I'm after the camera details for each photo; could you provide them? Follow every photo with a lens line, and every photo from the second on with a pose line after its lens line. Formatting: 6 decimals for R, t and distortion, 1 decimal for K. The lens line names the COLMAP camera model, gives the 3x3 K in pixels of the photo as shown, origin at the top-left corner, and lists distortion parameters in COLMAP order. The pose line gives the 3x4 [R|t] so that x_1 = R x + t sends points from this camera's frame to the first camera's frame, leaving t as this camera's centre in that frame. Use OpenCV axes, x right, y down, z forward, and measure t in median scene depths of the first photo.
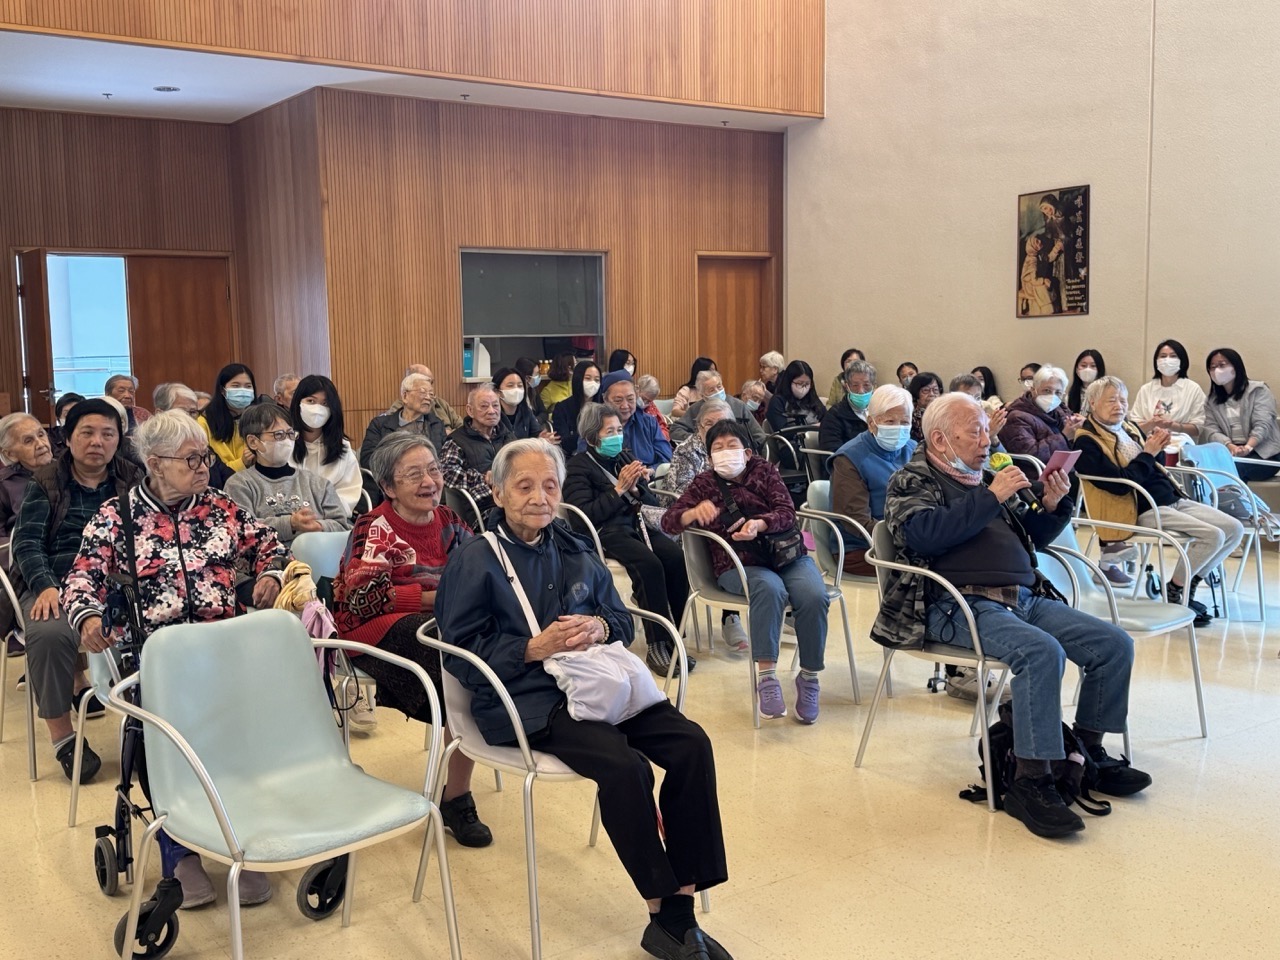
lens RADIAL K [[1251.1, 0, 623.2], [0, 1251.1, 512.9], [0, 0, 1]] dist [0.028619, 0.000000]
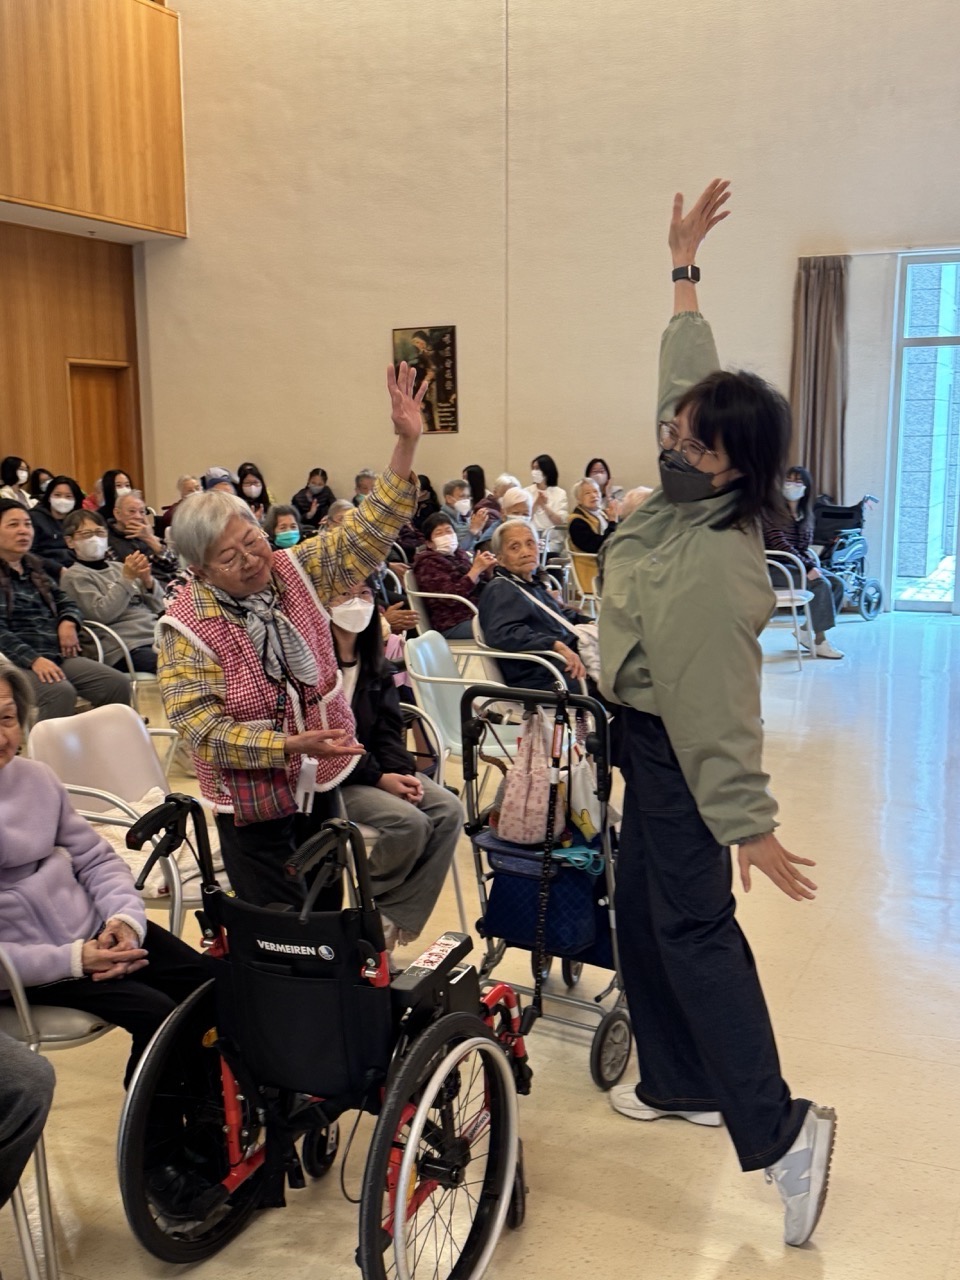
lens RADIAL K [[1409.2, 0, 449.9], [0, 1409.2, 704.2], [0, 0, 1]] dist [0.060498, 0.000000]
pose [[0.852140, -0.084856, 0.516388, -0.364055], [0.061326, 0.996159, 0.062496, 0.019635], [-0.519708, -0.021587, 0.854071, -0.178259]]
